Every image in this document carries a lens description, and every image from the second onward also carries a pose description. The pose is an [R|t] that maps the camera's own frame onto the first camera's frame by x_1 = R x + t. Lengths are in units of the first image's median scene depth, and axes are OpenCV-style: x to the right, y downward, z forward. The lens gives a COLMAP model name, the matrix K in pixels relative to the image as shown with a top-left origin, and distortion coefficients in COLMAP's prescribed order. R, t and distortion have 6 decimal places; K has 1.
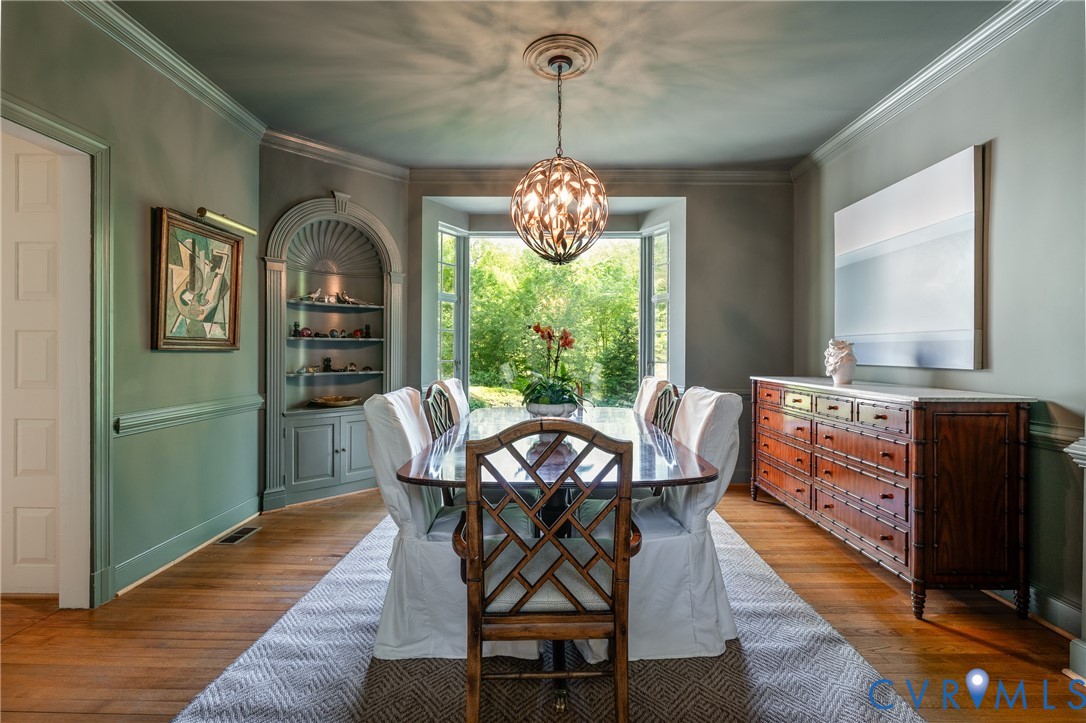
lens RADIAL K [[480.4, 0, 547.6], [0, 480.4, 350.9], [0, 0, 1]] dist [-0.000440, -0.000040]
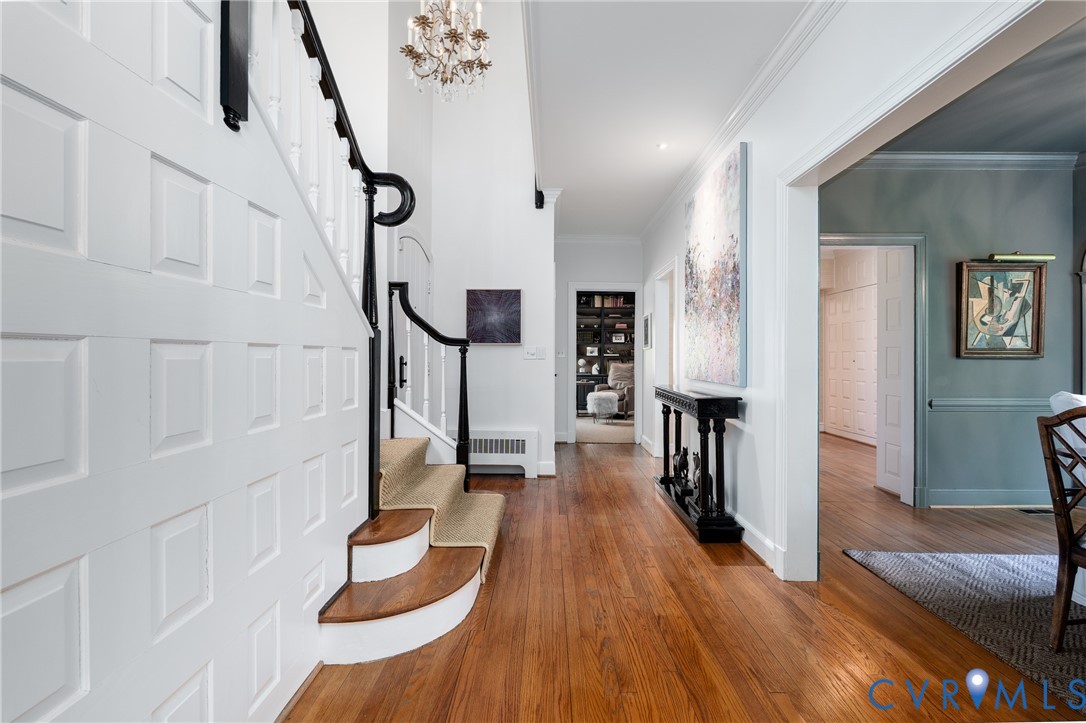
lens RADIAL K [[480.4, 0, 546.6], [0, 480.4, 356.9], [0, 0, 1]] dist [-0.000440, -0.000040]
pose [[0.007517, -0.001349, -0.999971, 0.610633], [-0.002982, 0.999995, -0.001371, 0.001573], [0.999967, 0.002992, 0.007513, -0.268418]]
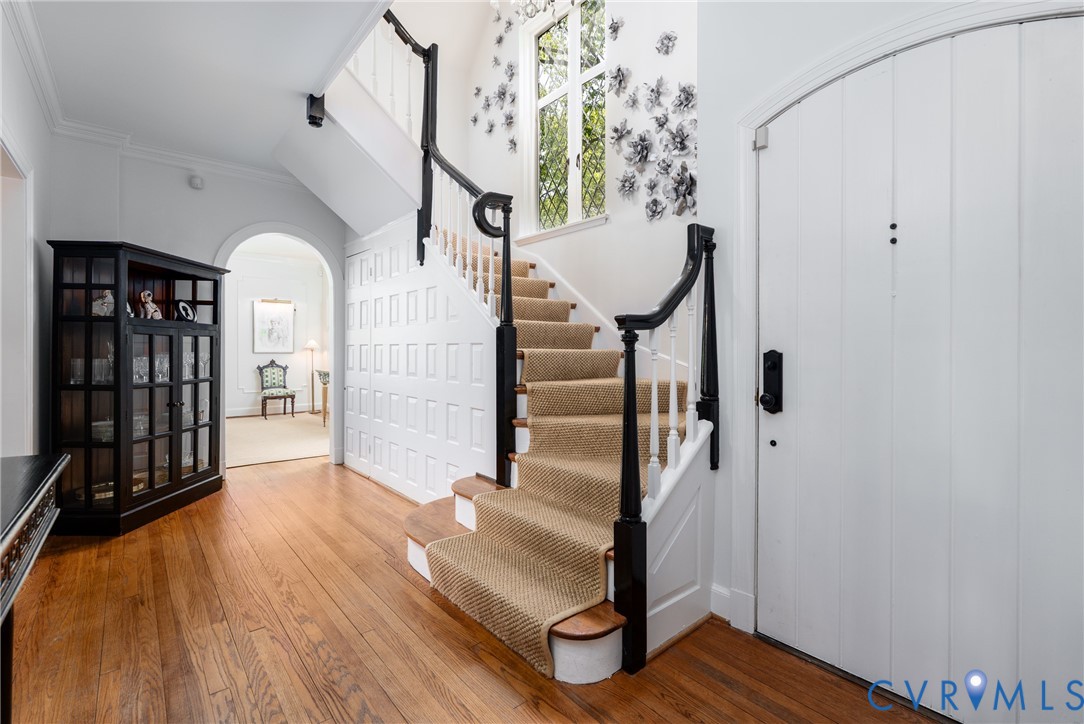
lens RADIAL K [[479.5, 0, 535.0], [0, 479.5, 356.9], [0, 0, 1]] dist [-0.000440, -0.000040]
pose [[-0.654484, -0.015719, 0.755912, -1.056109], [-0.006730, 0.999865, 0.014964, -0.000304], [-0.756046, 0.004706, -0.654502, 0.041154]]
